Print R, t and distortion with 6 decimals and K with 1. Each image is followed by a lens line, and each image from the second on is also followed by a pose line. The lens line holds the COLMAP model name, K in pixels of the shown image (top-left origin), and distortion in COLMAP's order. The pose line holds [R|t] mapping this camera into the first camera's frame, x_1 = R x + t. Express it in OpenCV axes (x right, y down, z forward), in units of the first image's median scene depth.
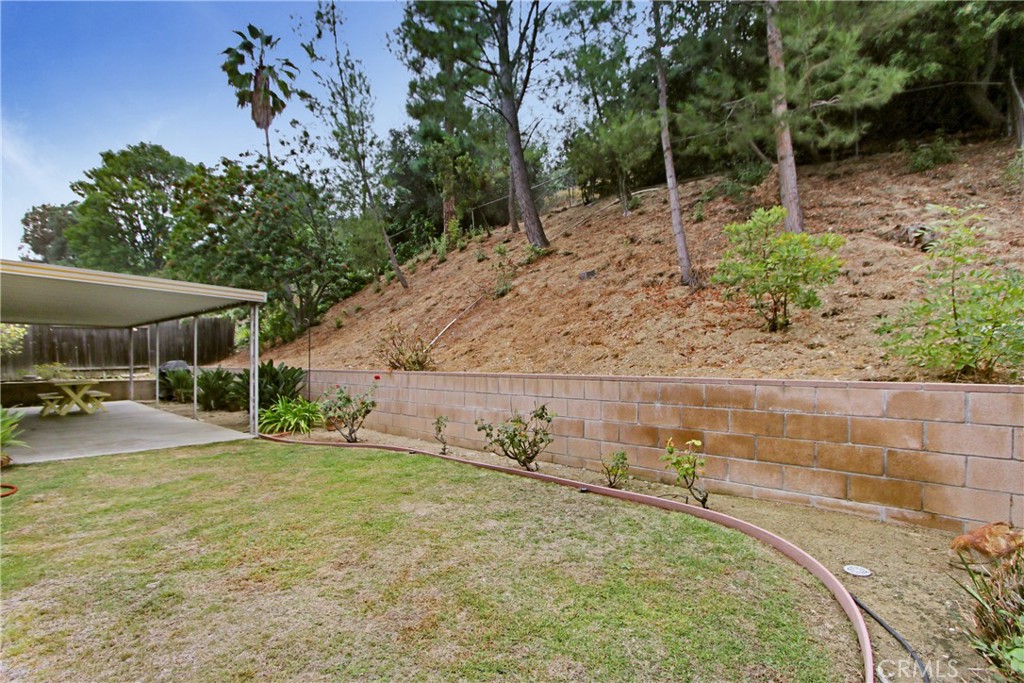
lens RADIAL K [[481.5, 0, 512.0], [0, 481.5, 341.5], [0, 0, 1]] dist [-0.021396, 0.000352]
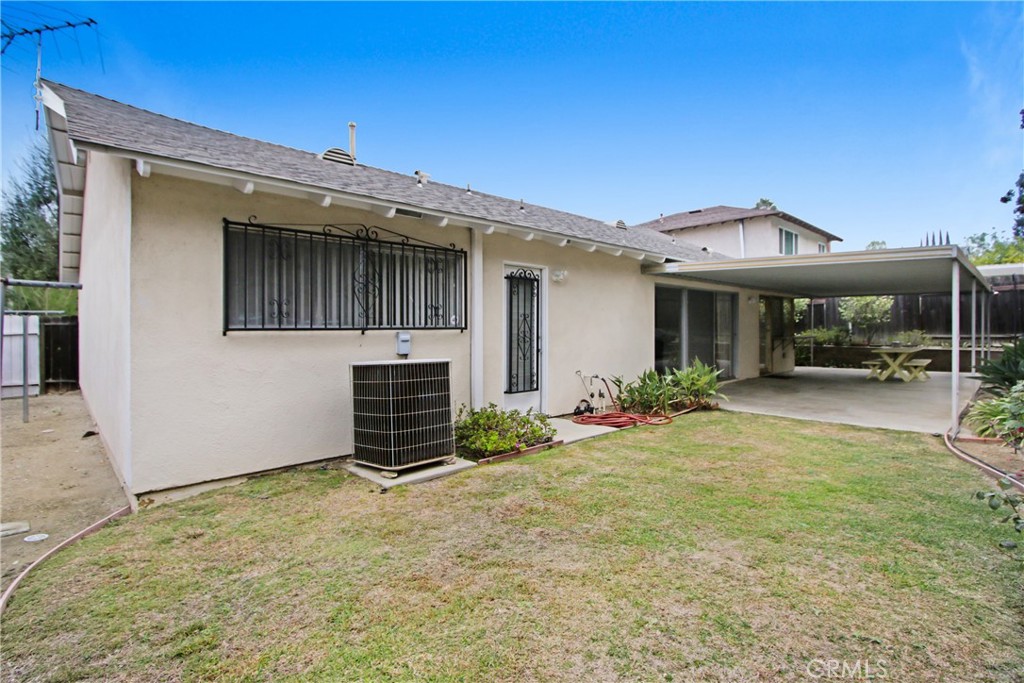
lens RADIAL K [[473.2, 0, 513.4], [0, 473.2, 325.2], [0, 0, 1]] dist [-0.021767, -0.000074]
pose [[-0.052684, 0.002510, -0.998608, 0.524811], [0.039761, 0.999209, 0.000414, -0.008539], [0.997819, -0.039684, -0.052742, 0.735307]]
